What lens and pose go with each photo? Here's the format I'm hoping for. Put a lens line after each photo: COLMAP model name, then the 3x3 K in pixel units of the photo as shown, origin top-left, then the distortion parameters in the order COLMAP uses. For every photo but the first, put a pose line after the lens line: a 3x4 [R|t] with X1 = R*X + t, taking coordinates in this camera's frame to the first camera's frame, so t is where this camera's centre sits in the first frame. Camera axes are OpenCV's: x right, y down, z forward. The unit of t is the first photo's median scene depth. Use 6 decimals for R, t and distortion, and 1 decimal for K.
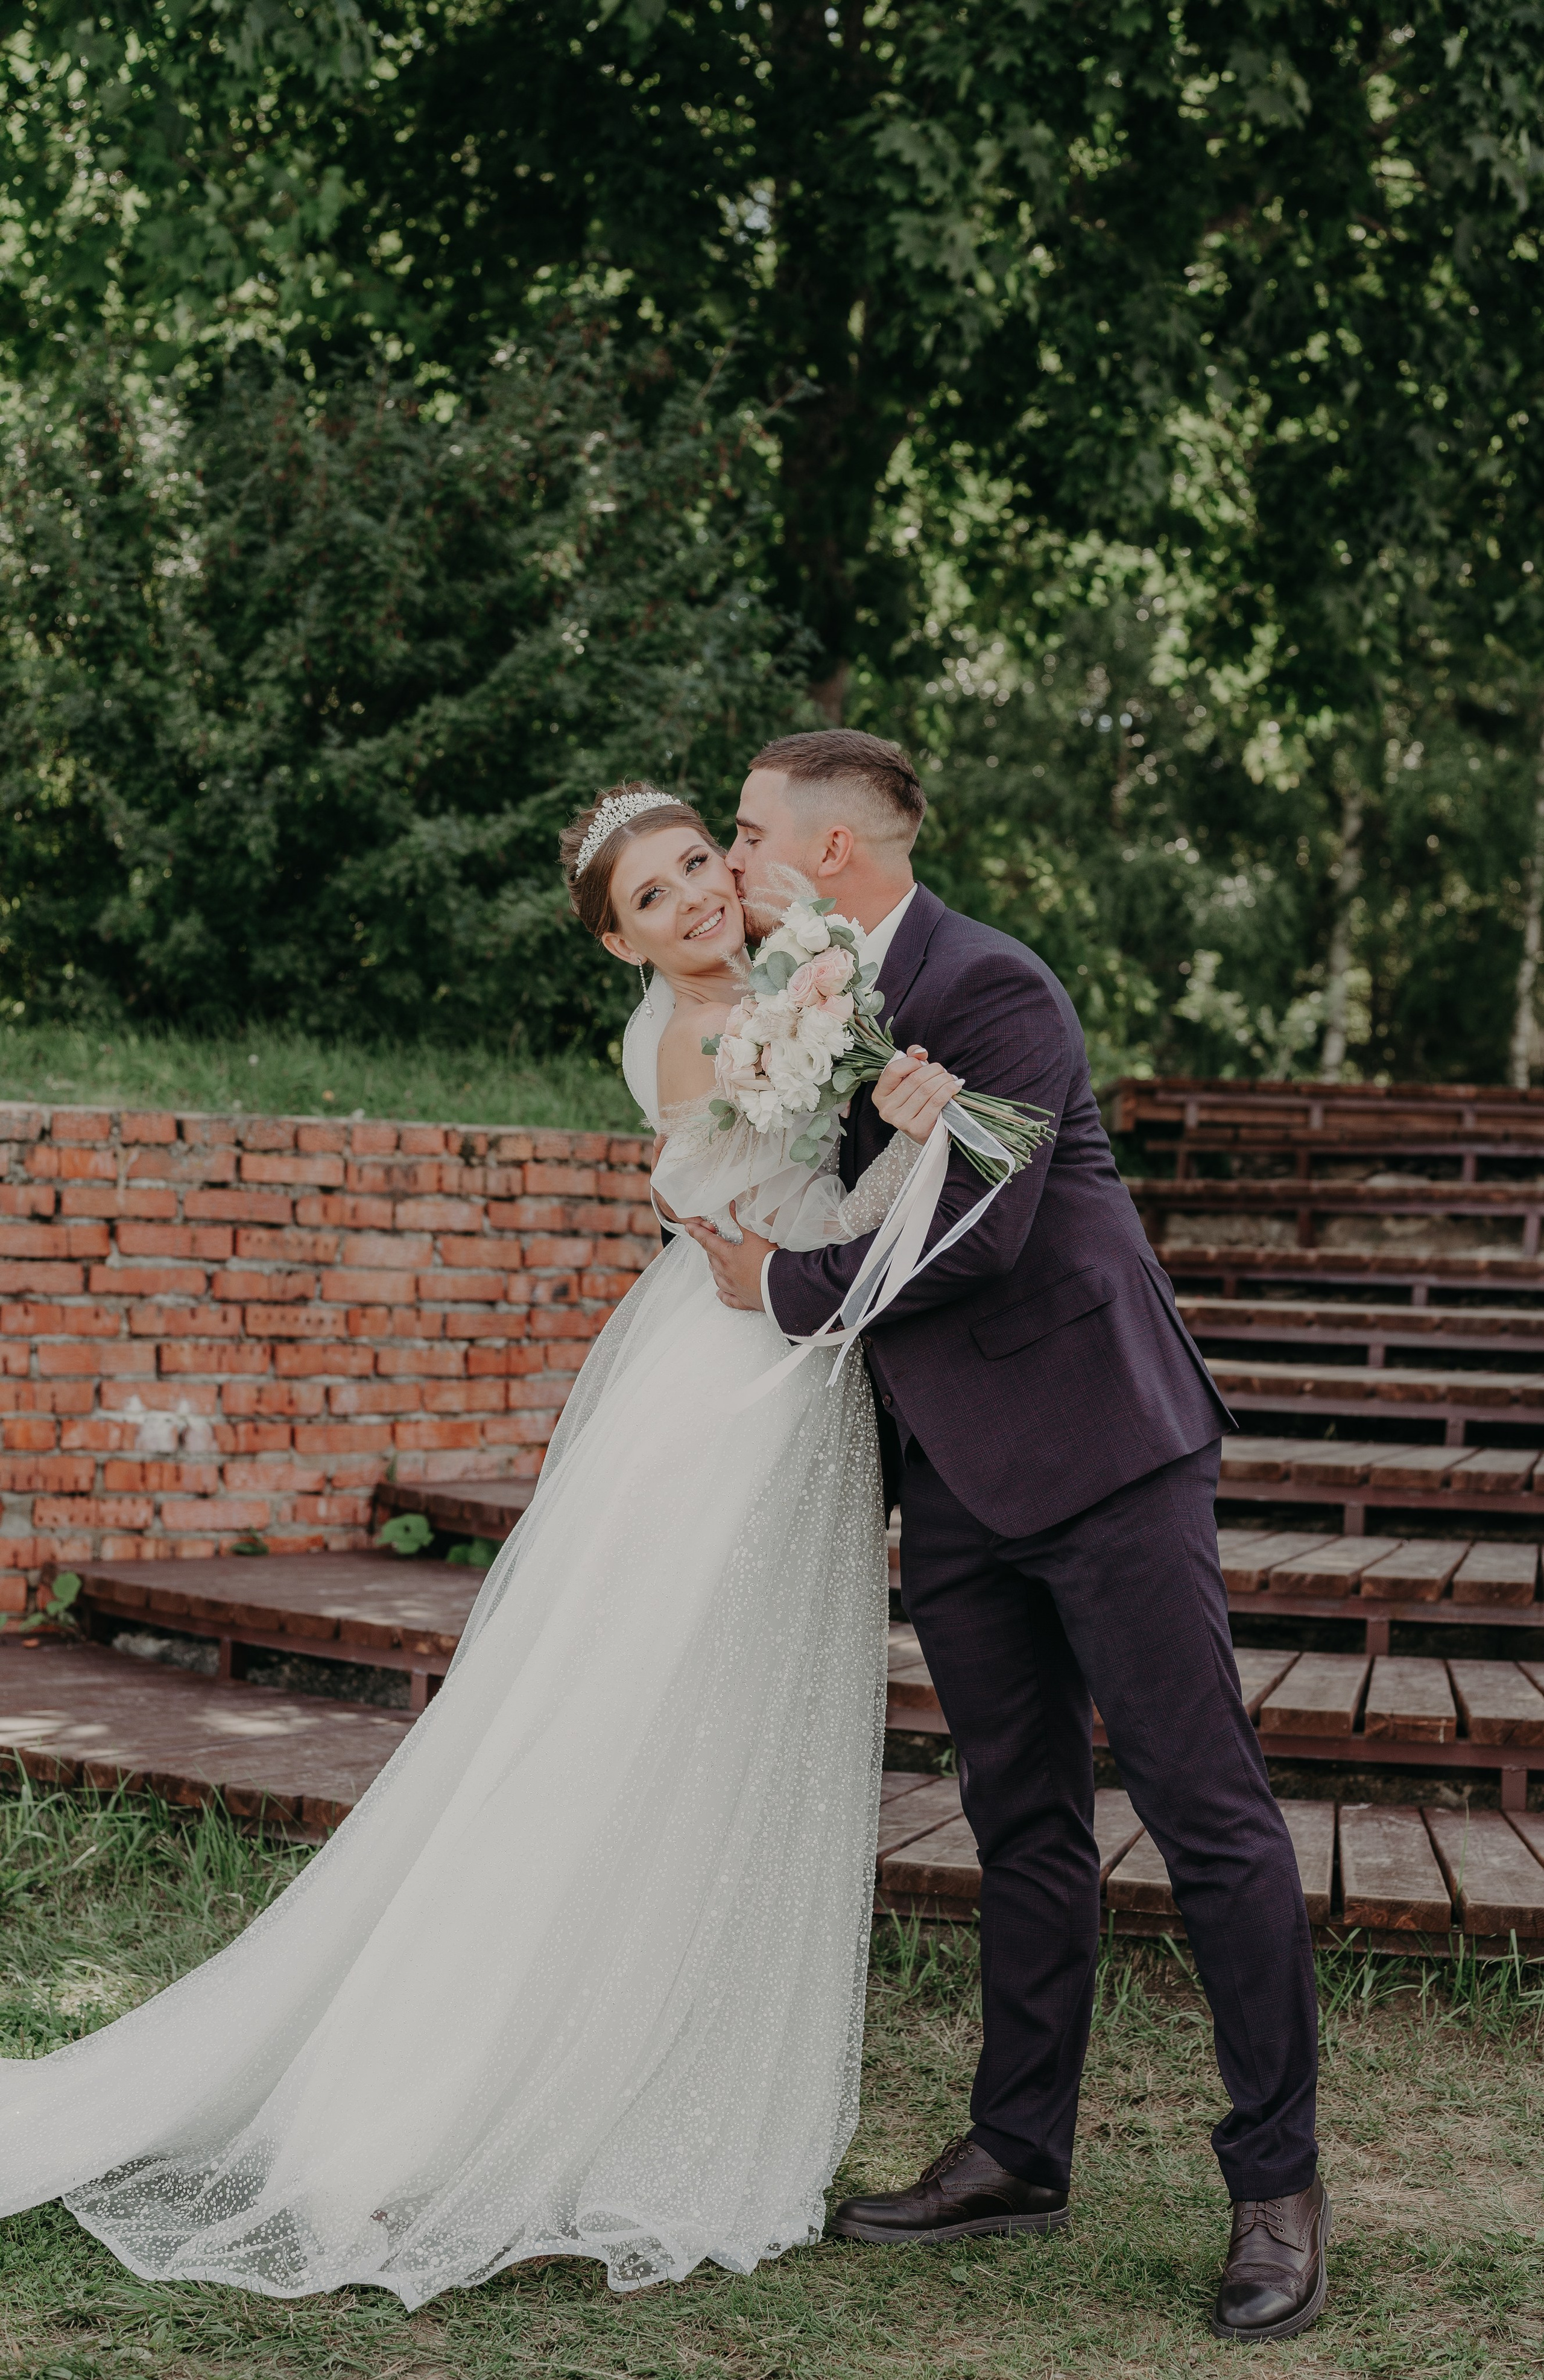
lens RADIAL K [[3557.0, 0, 775.4], [0, 3557.0, 1300.0], [0, 0, 1]] dist [-0.025623, 0.116297]
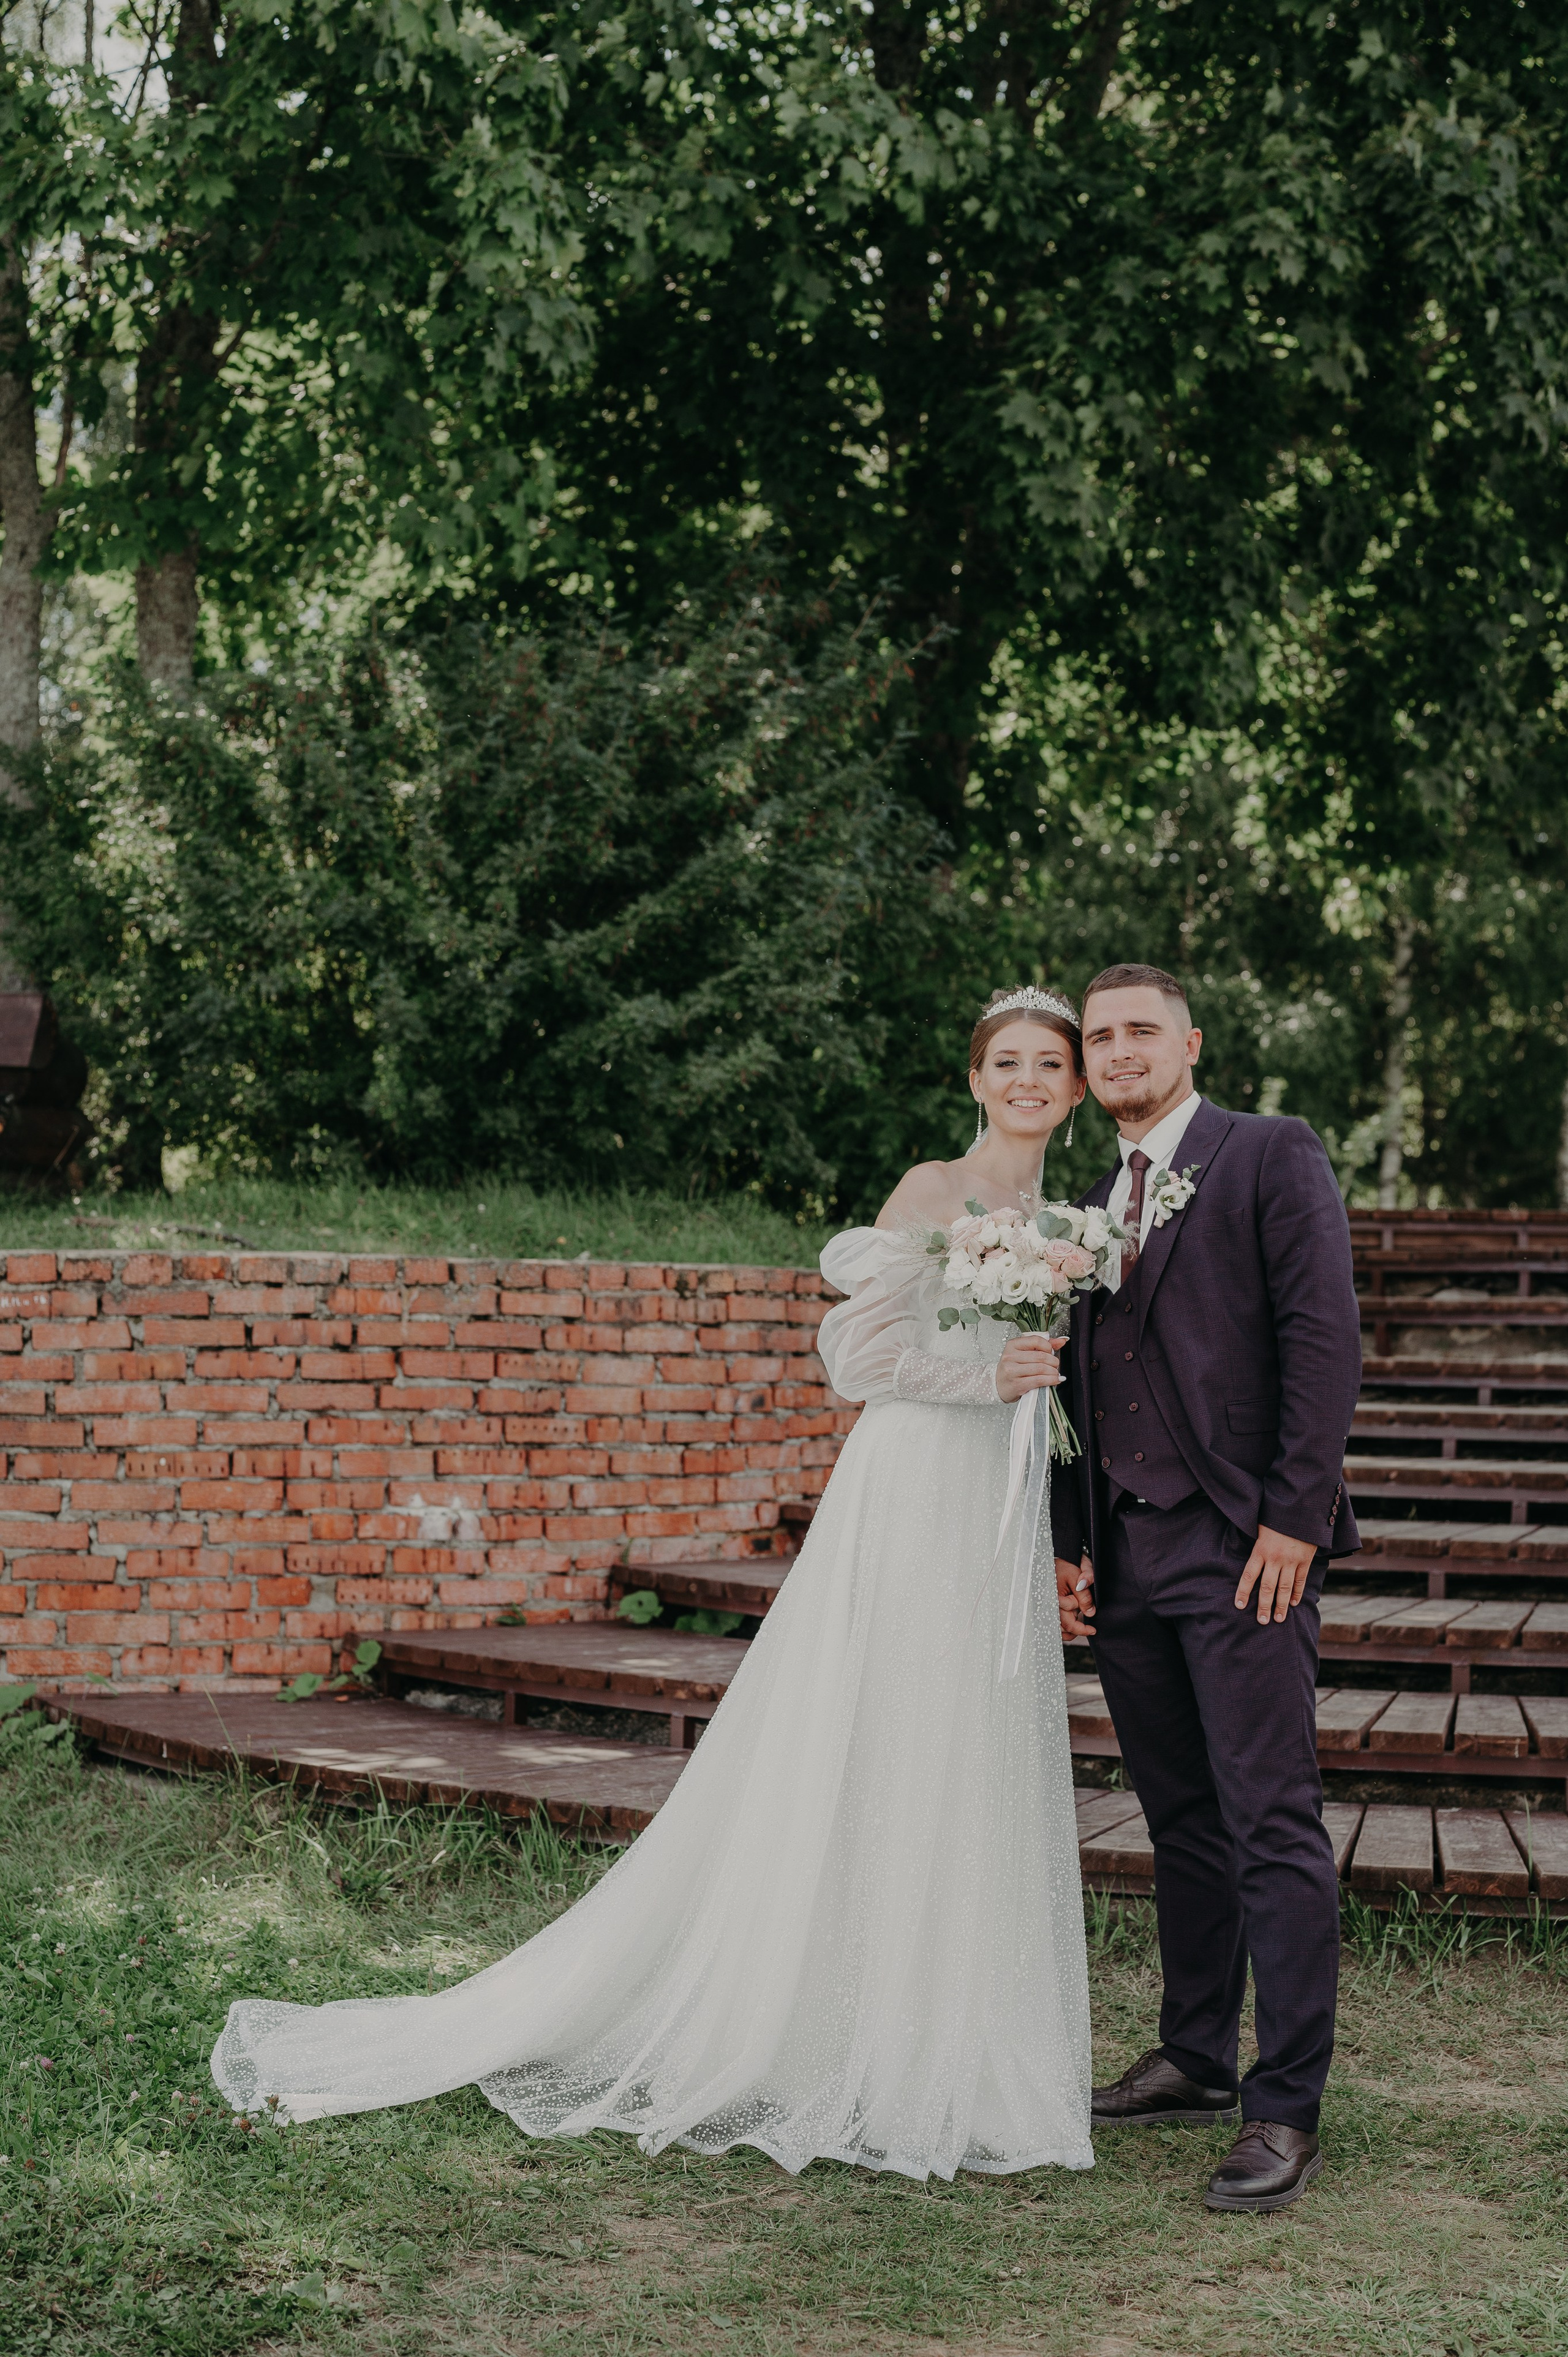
lens RADIAL K [[3321.2, 0, 776.8], [0, 3321.2, 1271.0], [0, 0, 1]] dist [-0.009082, 0.067014]
pose [[0.999526, -0.013357, -0.027736, -0.025352], [0.012224, 0.999099, -0.040652, -0.001189], [0.028254, 0.040294, 0.998788, -0.120285]]
